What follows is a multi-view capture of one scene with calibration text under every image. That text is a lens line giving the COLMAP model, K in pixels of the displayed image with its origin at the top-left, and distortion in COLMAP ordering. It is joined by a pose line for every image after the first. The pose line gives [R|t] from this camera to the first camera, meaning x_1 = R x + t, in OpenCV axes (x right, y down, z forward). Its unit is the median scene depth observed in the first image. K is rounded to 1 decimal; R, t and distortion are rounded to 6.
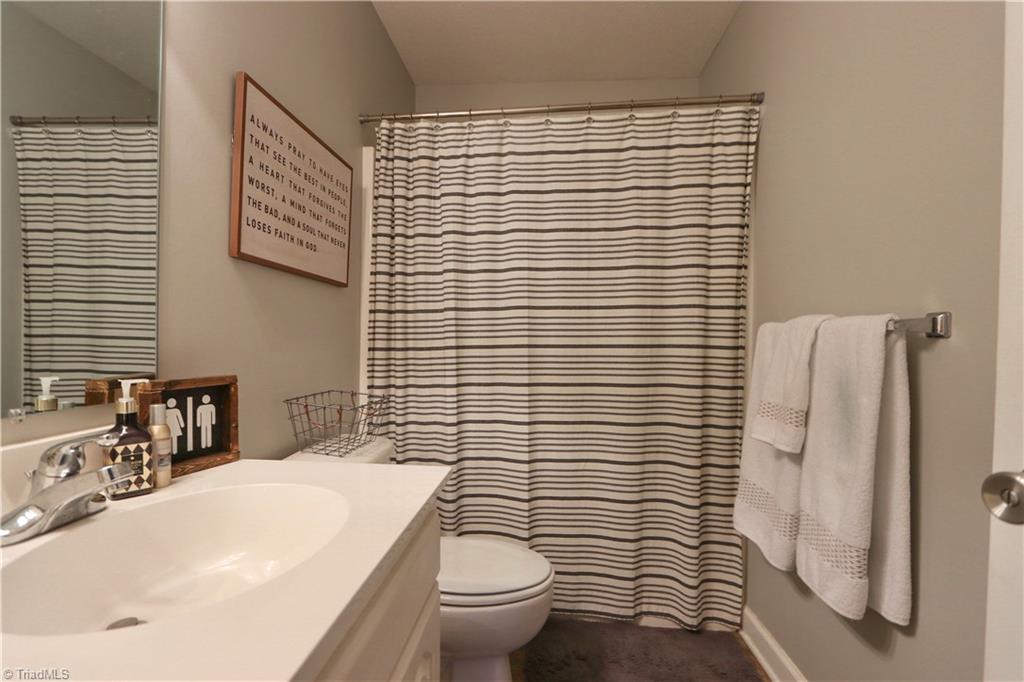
lens RADIAL K [[493.6, 0, 508.7], [0, 493.6, 349.7], [0, 0, 1]] dist [-0.015916, 0.001009]
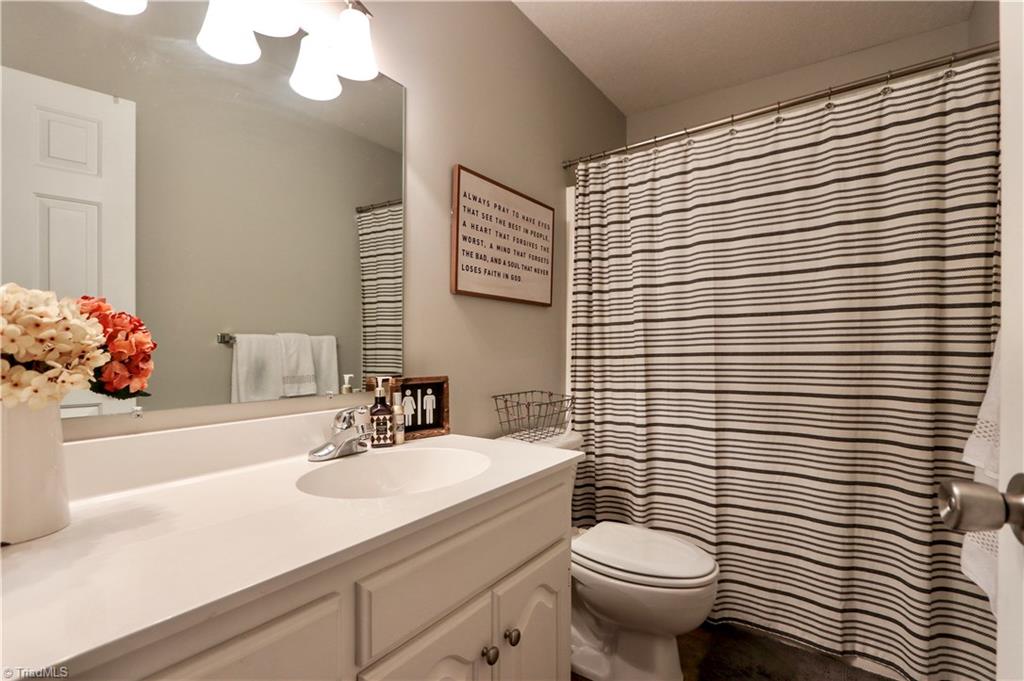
lens RADIAL K [[493.6, 0, 508.7], [0, 493.6, 349.2], [0, 0, 1]] dist [-0.015916, 0.001009]
pose [[0.856506, -0.011037, -0.516019, 0.199619], [0.002575, 0.999850, -0.017113, -0.000964], [0.516131, 0.013329, 0.856406, -0.092040]]
